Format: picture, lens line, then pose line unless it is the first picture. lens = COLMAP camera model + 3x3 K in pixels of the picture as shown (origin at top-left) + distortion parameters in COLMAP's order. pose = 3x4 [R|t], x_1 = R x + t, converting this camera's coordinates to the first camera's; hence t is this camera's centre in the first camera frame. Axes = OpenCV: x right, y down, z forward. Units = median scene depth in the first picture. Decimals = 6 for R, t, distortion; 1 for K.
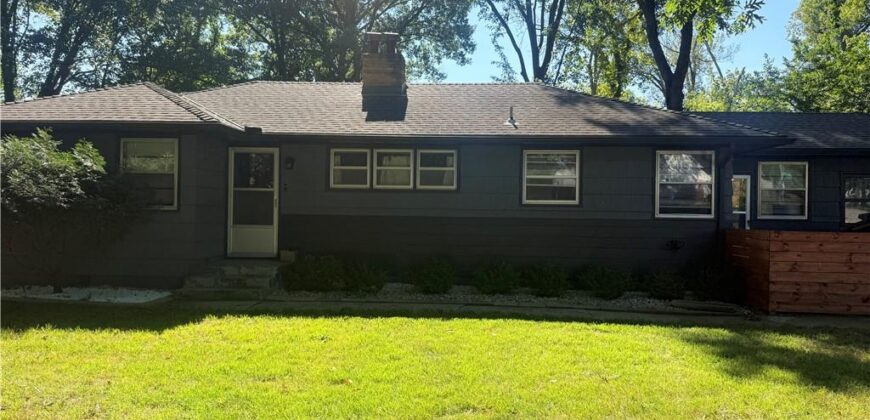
lens RADIAL K [[602.8, 0, 437.1], [0, 602.8, 209.7], [0, 0, 1]] dist [0.022321, -0.008365]
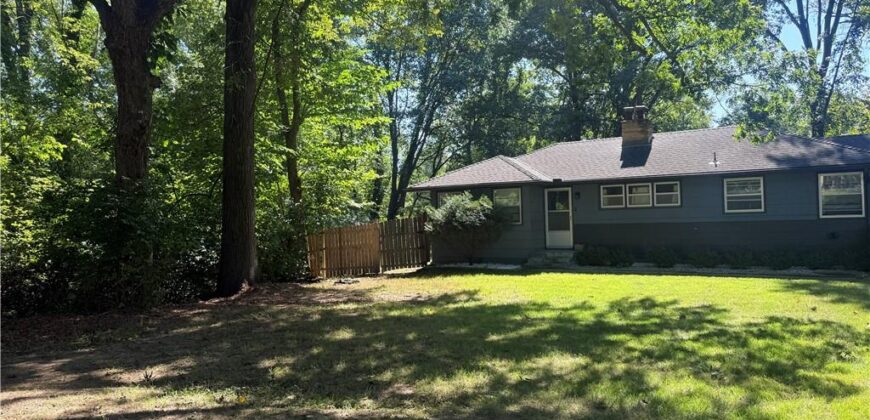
lens RADIAL K [[602.8, 0, 436.1], [0, 602.8, 209.7], [0, 0, 1]] dist [0.022321, -0.008365]
pose [[0.881061, -0.045729, -0.470787, 0.223713], [0.043594, 0.998930, -0.015444, -0.025883], [0.470990, -0.006917, 0.882112, -0.766717]]
